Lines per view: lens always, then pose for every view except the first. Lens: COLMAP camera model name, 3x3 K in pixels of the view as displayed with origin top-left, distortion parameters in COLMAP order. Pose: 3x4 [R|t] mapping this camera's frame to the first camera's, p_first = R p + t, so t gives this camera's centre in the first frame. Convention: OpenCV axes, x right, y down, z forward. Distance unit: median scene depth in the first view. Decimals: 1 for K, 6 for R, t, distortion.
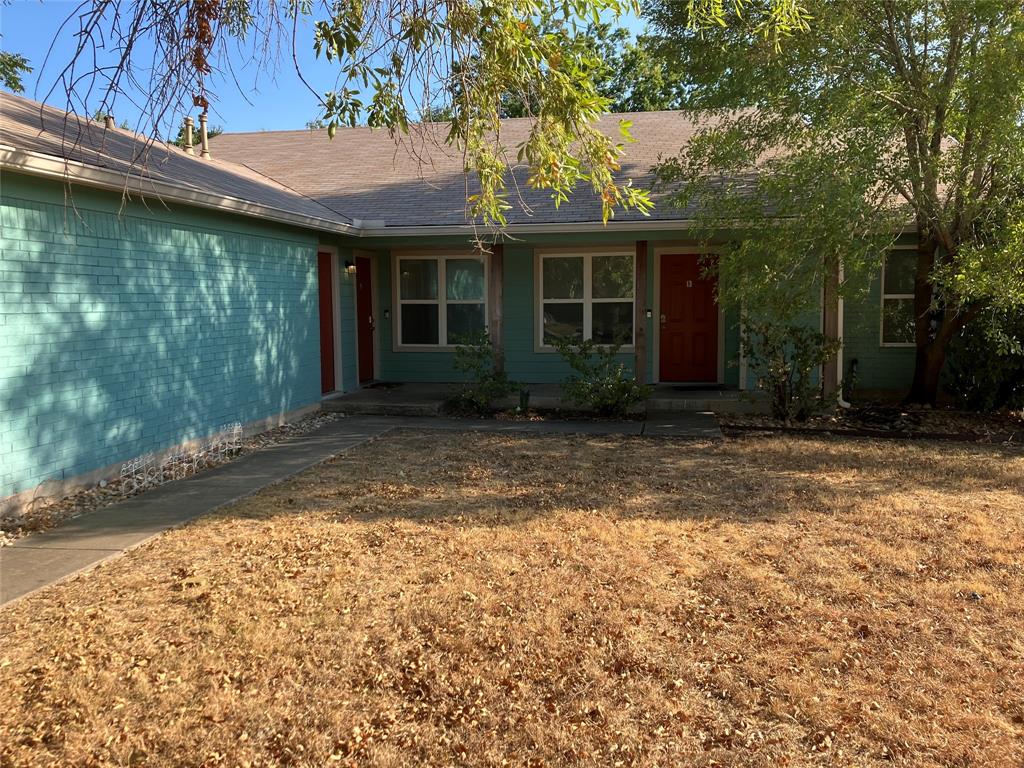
lens RADIAL K [[839.2, 0, 506.9], [0, 839.2, 385.7], [0, 0, 1]] dist [0.019108, -0.011238]
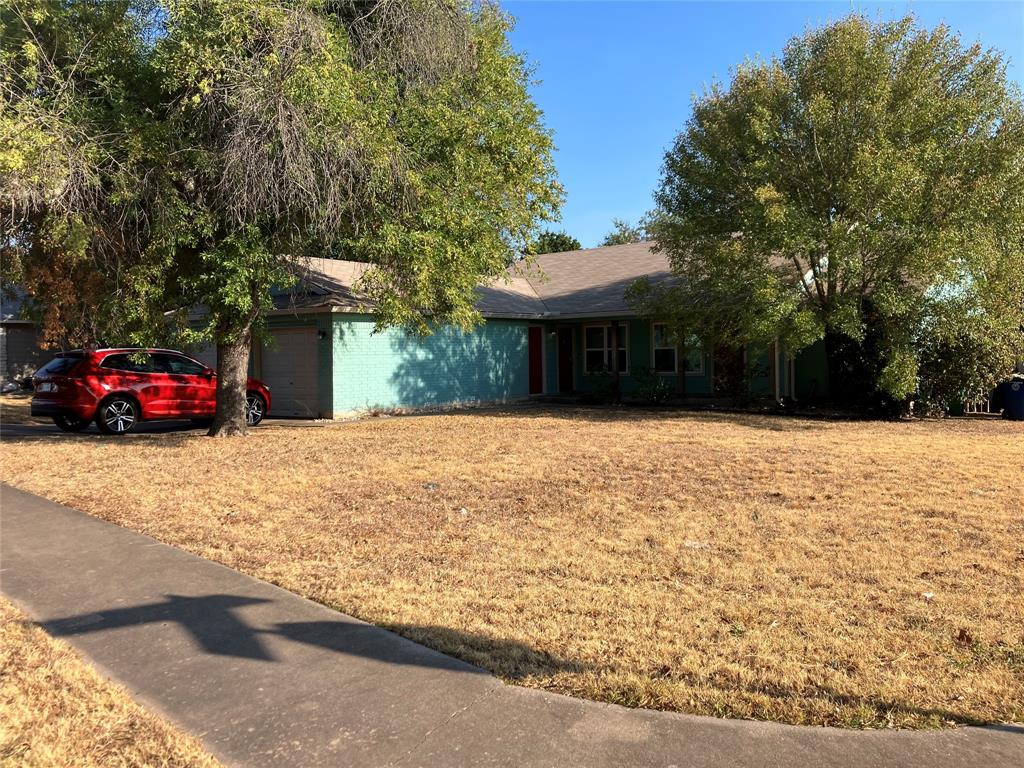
lens RADIAL K [[839.2, 0, 511.4], [0, 839.2, 384.8], [0, 0, 1]] dist [0.019108, -0.011238]
pose [[0.888690, -0.007254, -0.458452, 0.768041], [-0.023407, 0.997853, -0.061162, 0.129286], [0.457912, 0.065085, 0.886612, -0.990246]]
